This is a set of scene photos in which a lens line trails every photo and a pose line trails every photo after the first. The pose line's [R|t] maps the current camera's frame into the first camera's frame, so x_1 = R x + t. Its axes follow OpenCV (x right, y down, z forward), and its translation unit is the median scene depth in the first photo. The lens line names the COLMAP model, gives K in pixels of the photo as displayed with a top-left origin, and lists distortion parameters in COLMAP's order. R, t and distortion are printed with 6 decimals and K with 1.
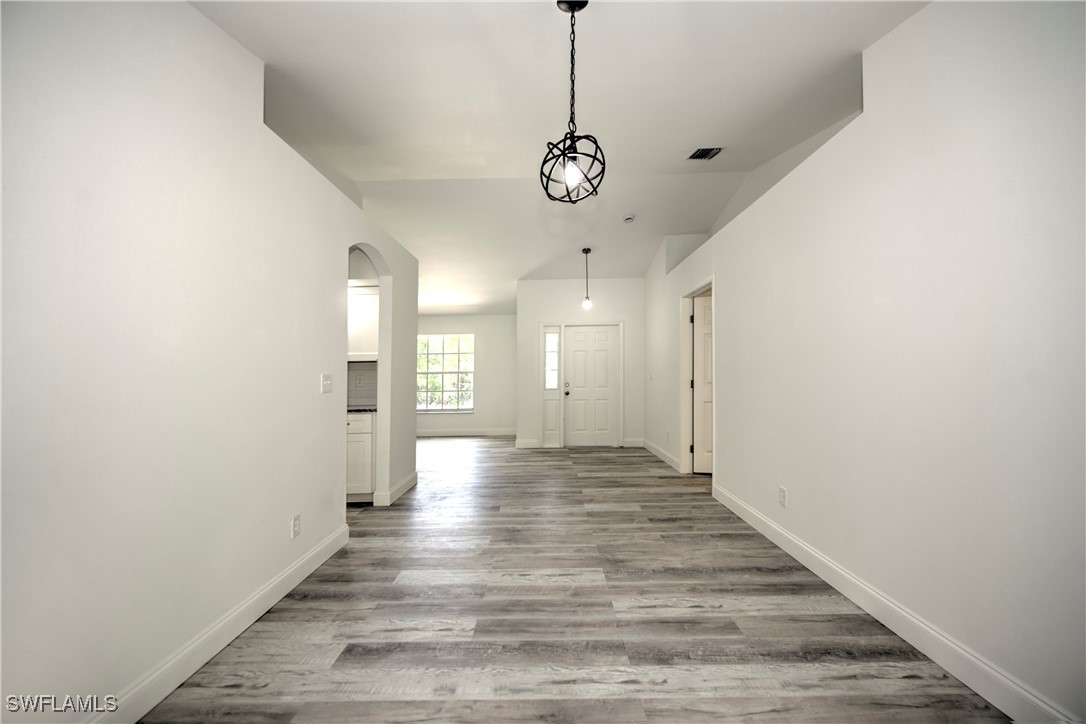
lens RADIAL K [[433.0, 0, 542.6], [0, 433.0, 365.6], [0, 0, 1]] dist [0.004906, -0.000333]
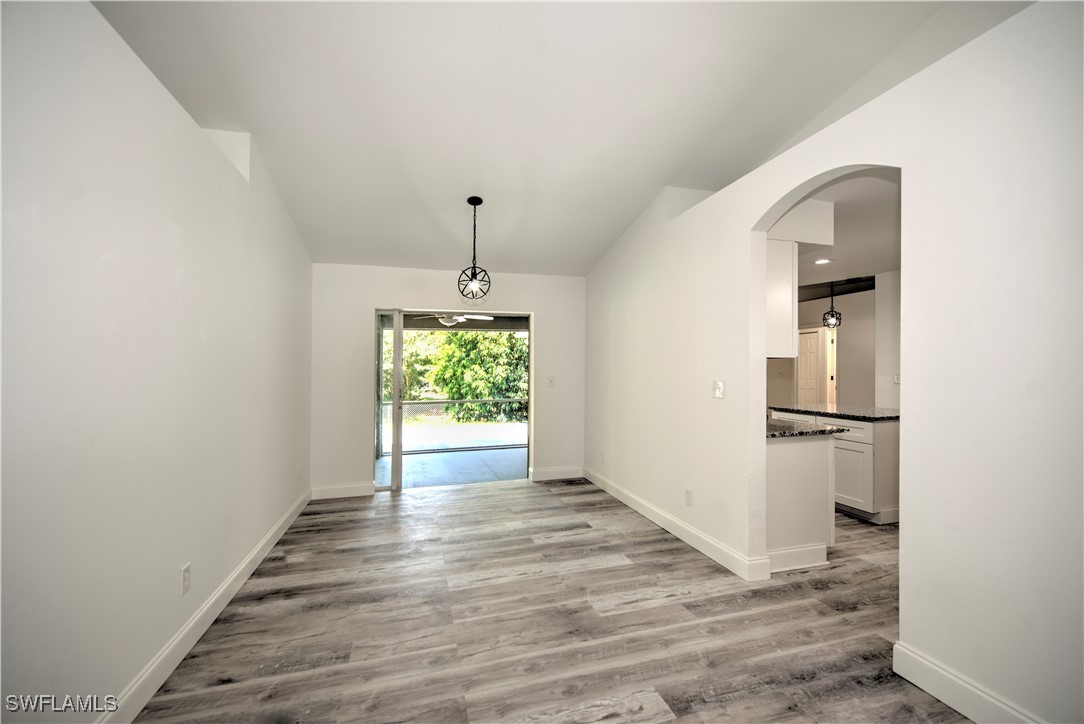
lens RADIAL K [[432.2, 0, 541.2], [0, 432.2, 367.6], [0, 0, 1]] dist [0.004906, -0.000333]
pose [[-0.957771, 0.024297, -0.286503, 0.208949], [0.031327, 0.999310, -0.019978, -0.012176], [0.285820, -0.028110, -0.957871, 2.036408]]
